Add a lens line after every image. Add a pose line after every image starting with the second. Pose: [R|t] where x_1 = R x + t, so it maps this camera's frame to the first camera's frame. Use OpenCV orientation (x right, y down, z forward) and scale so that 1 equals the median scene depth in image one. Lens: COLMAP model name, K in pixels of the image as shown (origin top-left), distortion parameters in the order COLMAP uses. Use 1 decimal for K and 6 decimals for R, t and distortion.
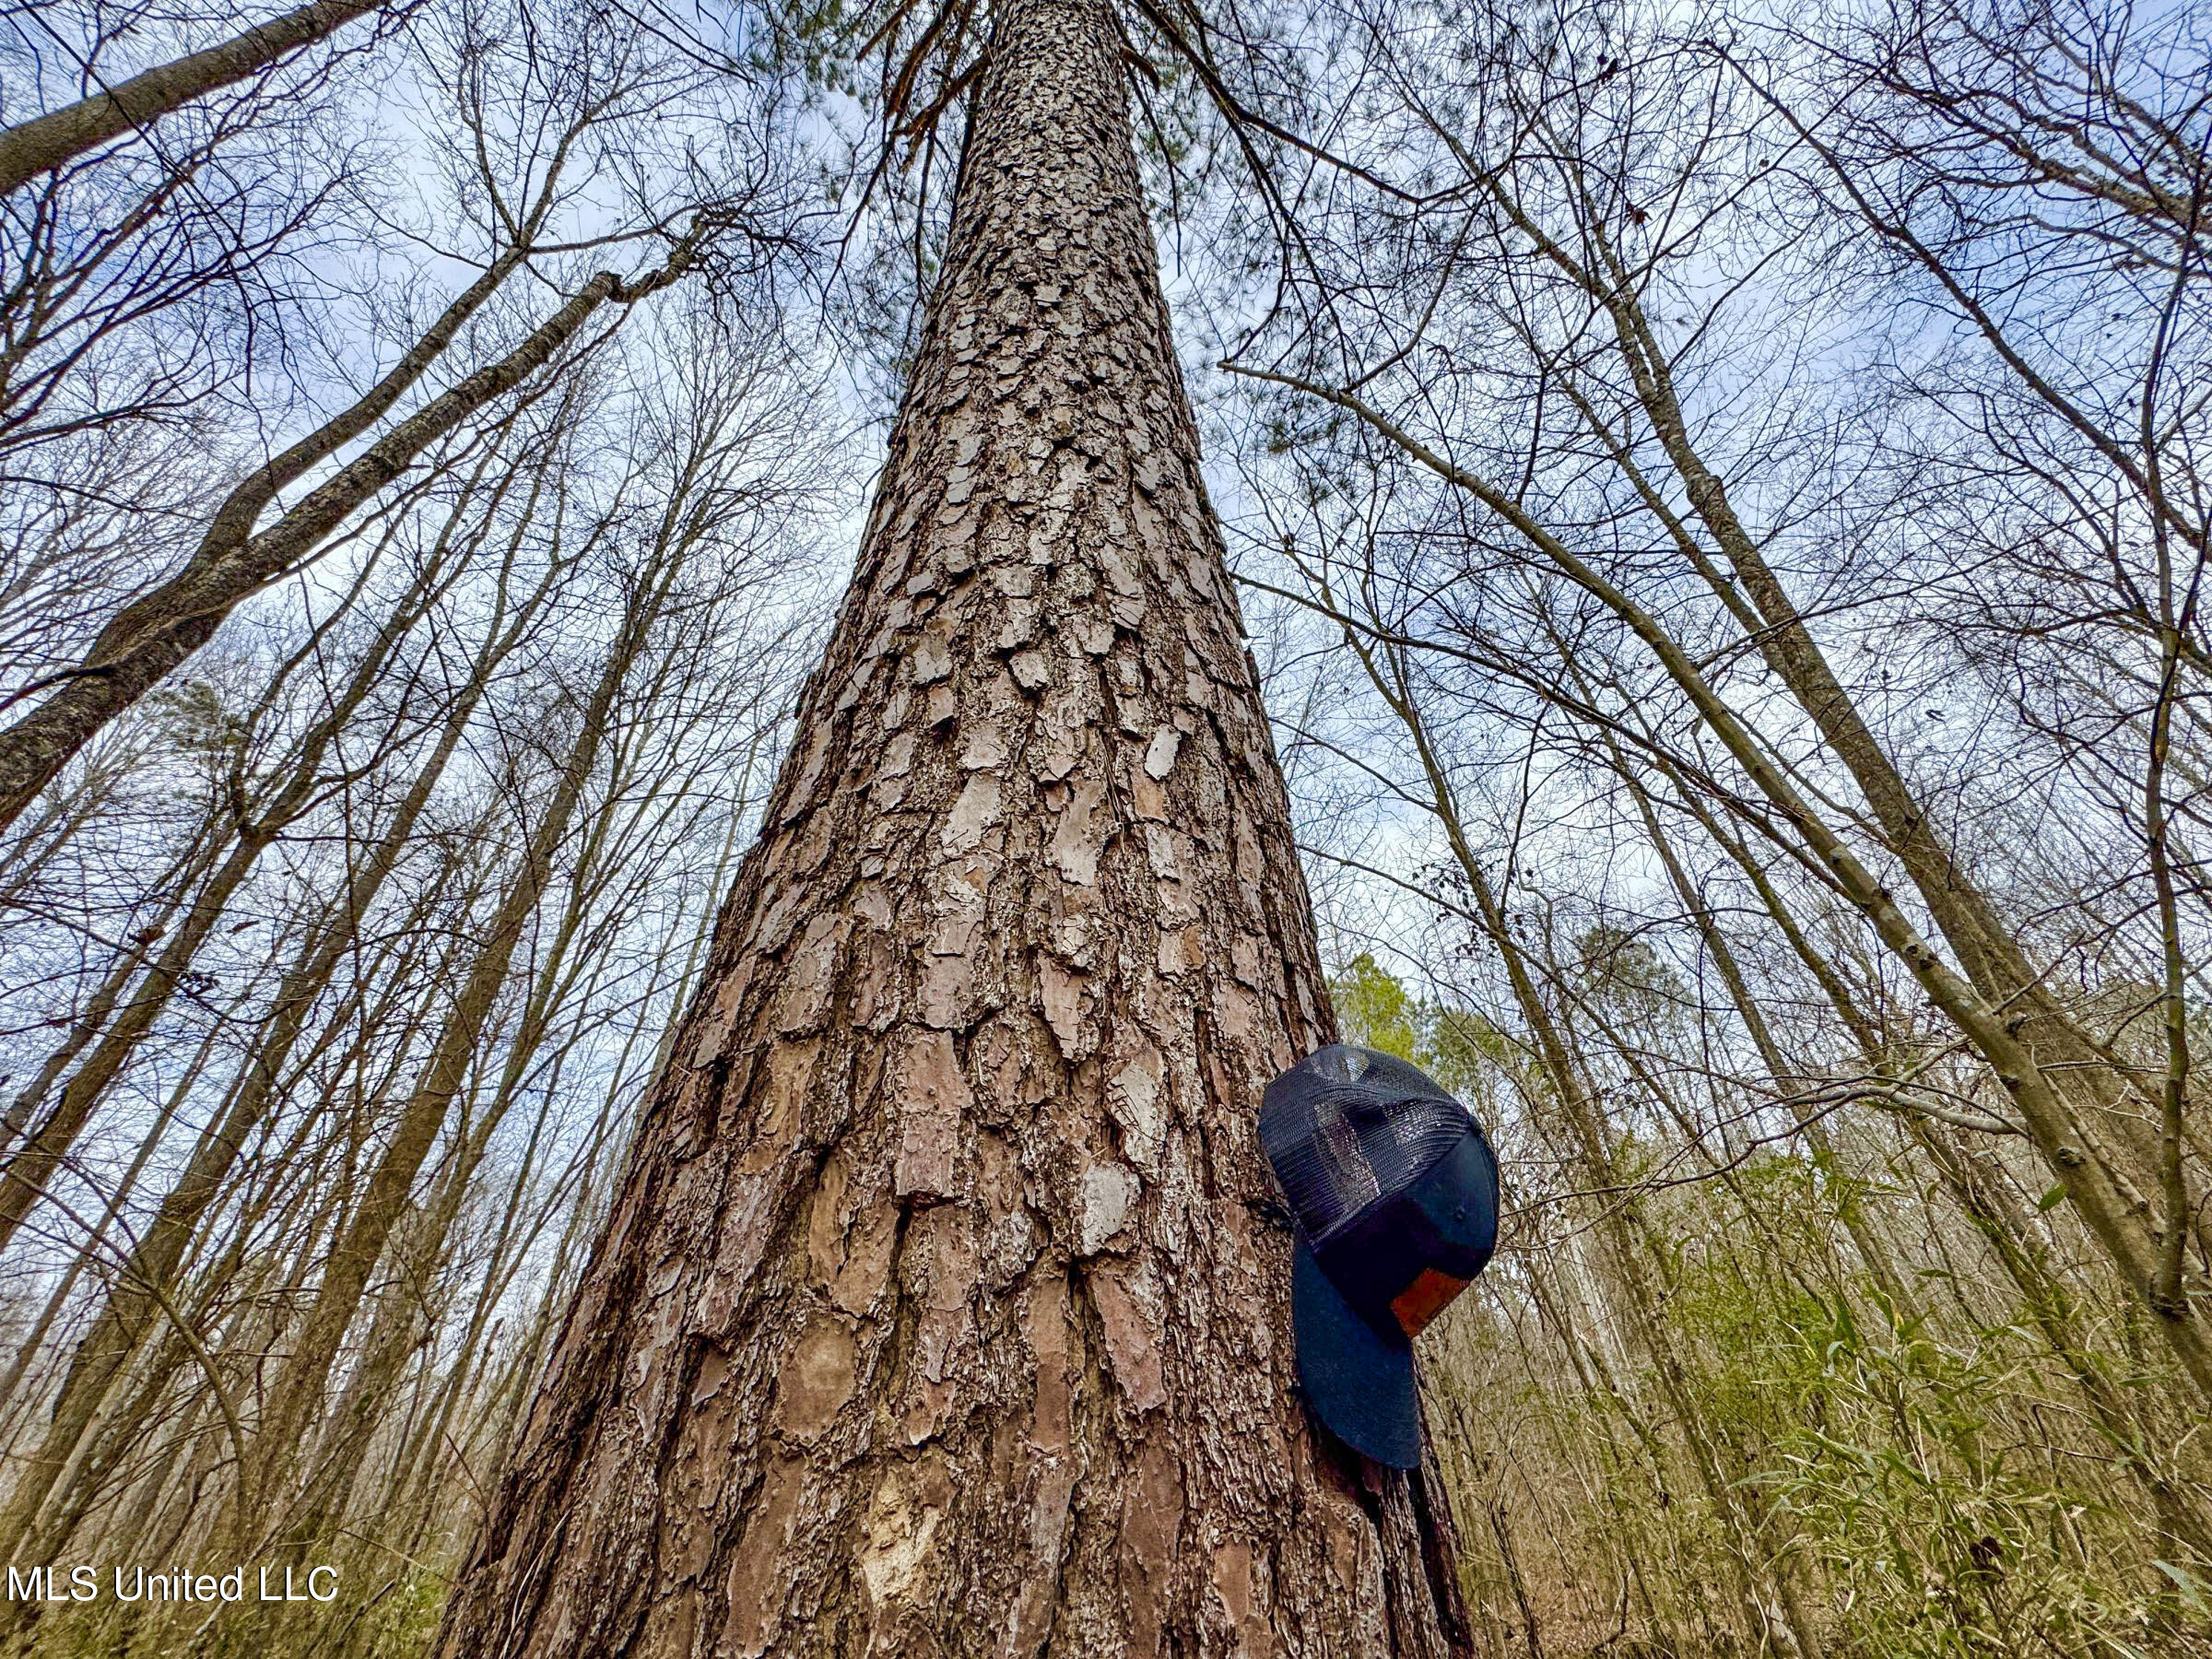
lens RADIAL K [[929.1, 0, 1108.3], [0, 929.1, 826.1], [0, 0, 1]] dist [0.000006, 0.000110]
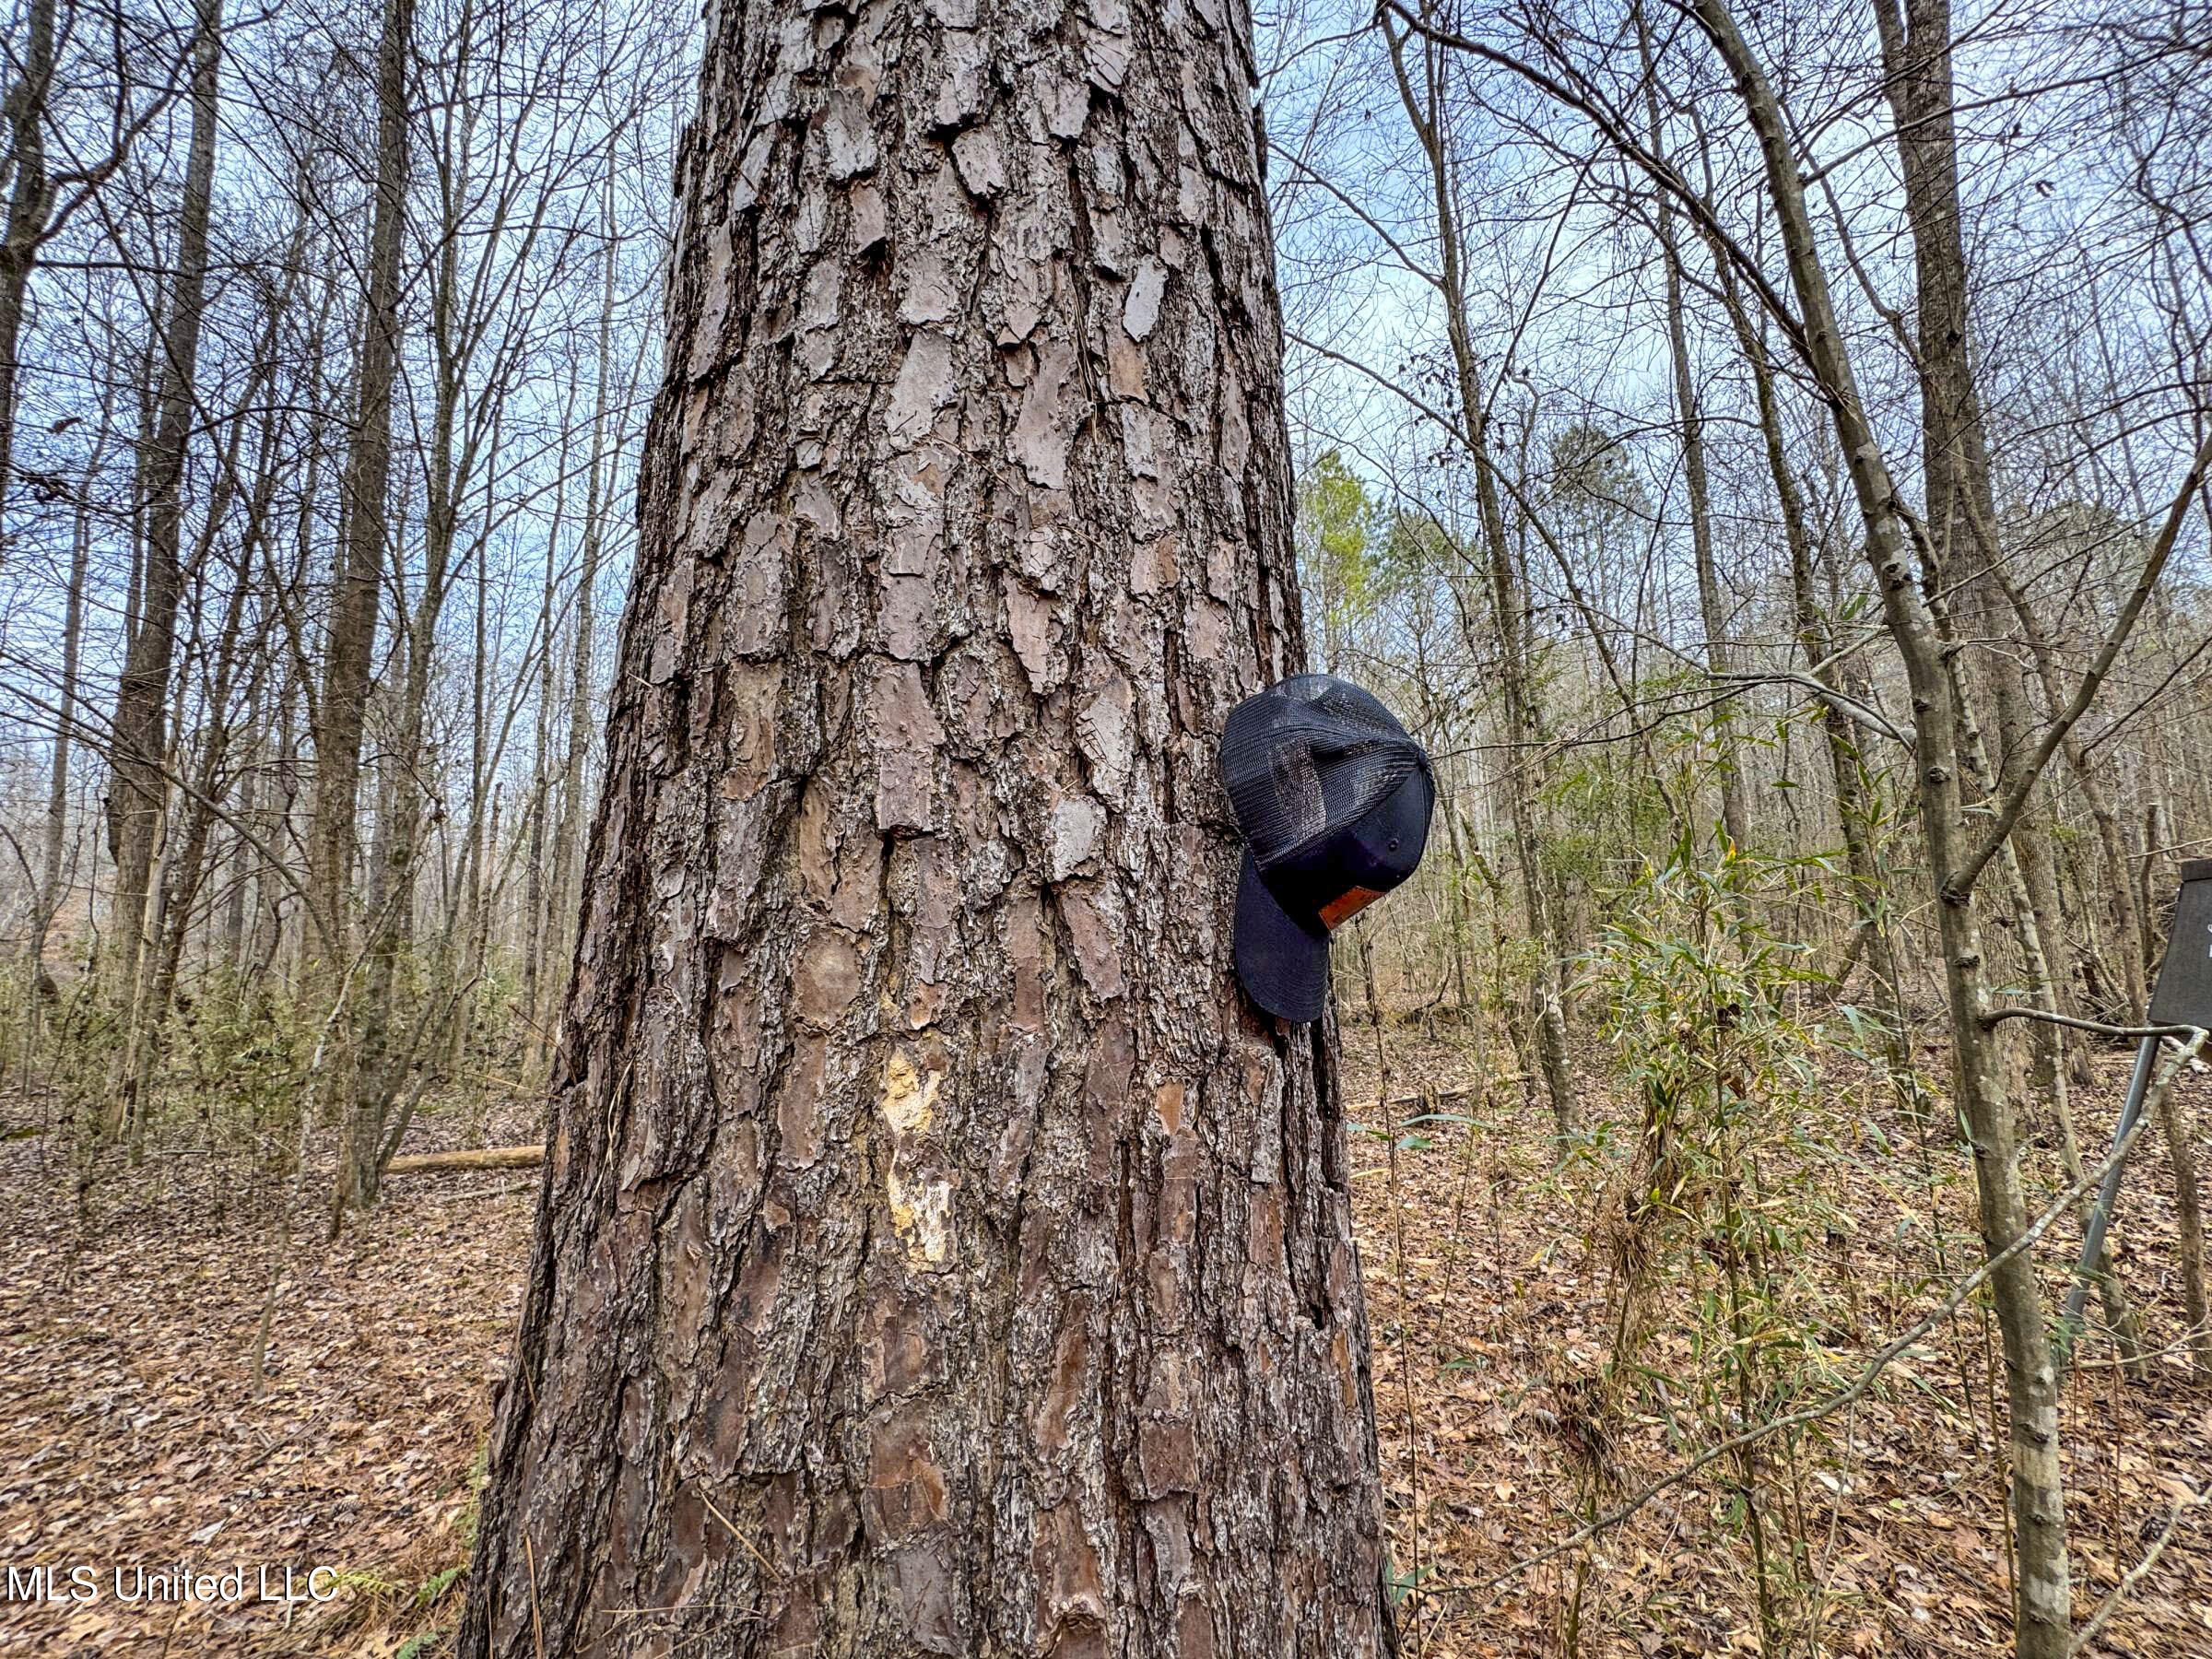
lens RADIAL K [[928.2, 0, 1106.0], [0, 928.2, 829.5], [0, 0, 1]] dist [-0.000702, -0.000302]
pose [[0.998286, 0.010909, 0.057491, -0.021863], [-0.039265, 0.853337, 0.519879, -0.123445], [-0.043388, -0.521246, 0.852303, 0.061107]]
